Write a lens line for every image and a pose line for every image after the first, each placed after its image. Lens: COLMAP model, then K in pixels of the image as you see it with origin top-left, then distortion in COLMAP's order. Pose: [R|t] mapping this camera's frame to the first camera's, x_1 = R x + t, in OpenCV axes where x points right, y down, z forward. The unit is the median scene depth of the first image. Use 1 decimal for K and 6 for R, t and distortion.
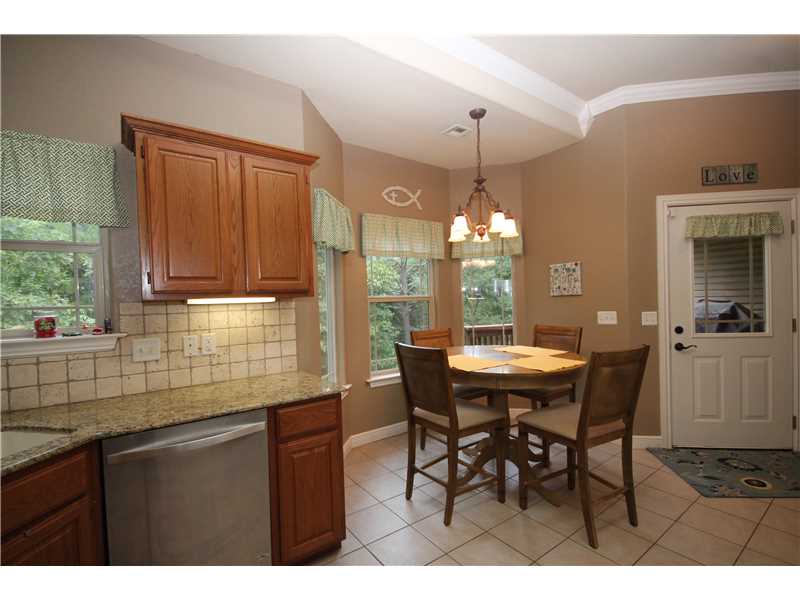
lens RADIAL K [[378.6, 0, 387.5], [0, 378.6, 298.9], [0, 0, 1]] dist [-0.000730, 0.000058]
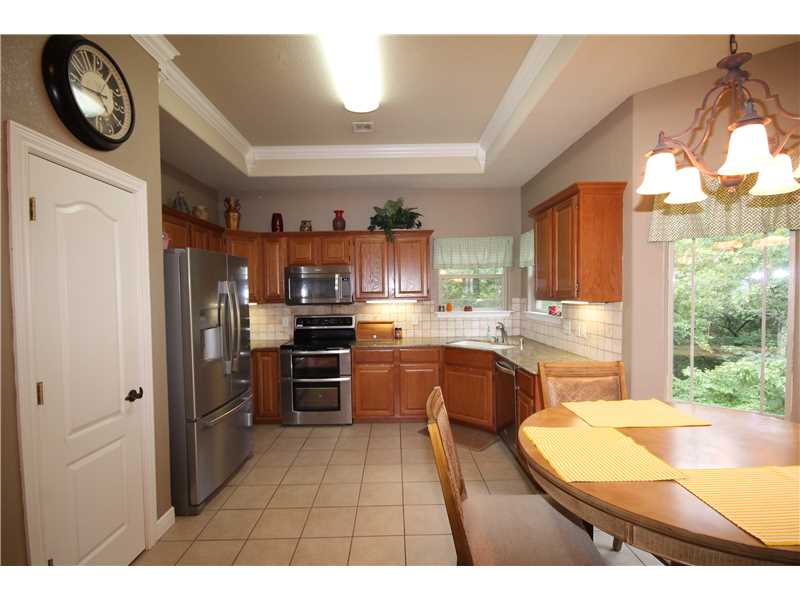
lens RADIAL K [[374.5, 0, 400.2], [0, 374.5, 307.2], [0, 0, 1]] dist [0.000241, 0.000605]
pose [[-0.549082, 0.058197, -0.833740, 1.135633], [0.015413, 0.998108, 0.059520, -0.068429], [0.835627, 0.019831, -0.548940, 1.205470]]
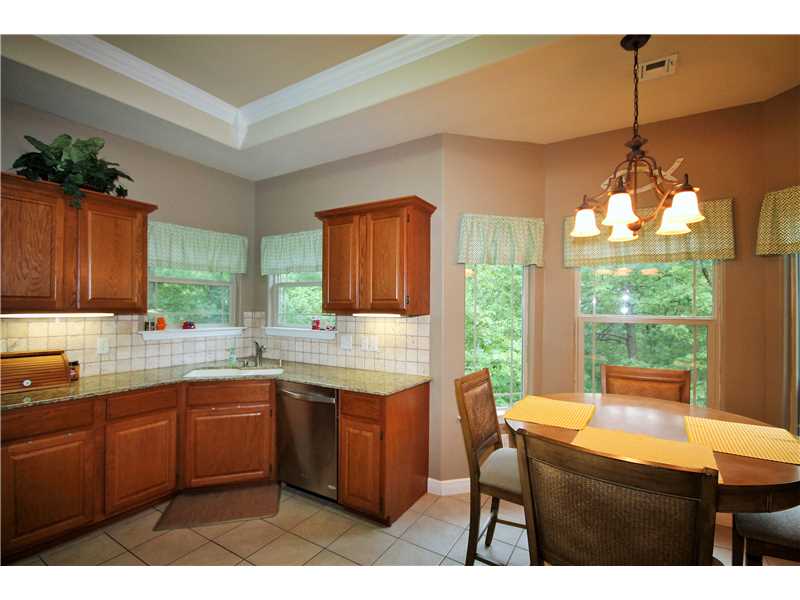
lens RADIAL K [[374.5, 0, 400.2], [0, 374.5, 307.2], [0, 0, 1]] dist [0.000241, 0.000605]
pose [[0.401502, 0.019552, -0.915649, 0.897811], [-0.027091, 0.999588, 0.009465, -0.039516], [0.915457, 0.021005, 0.401866, 0.507431]]
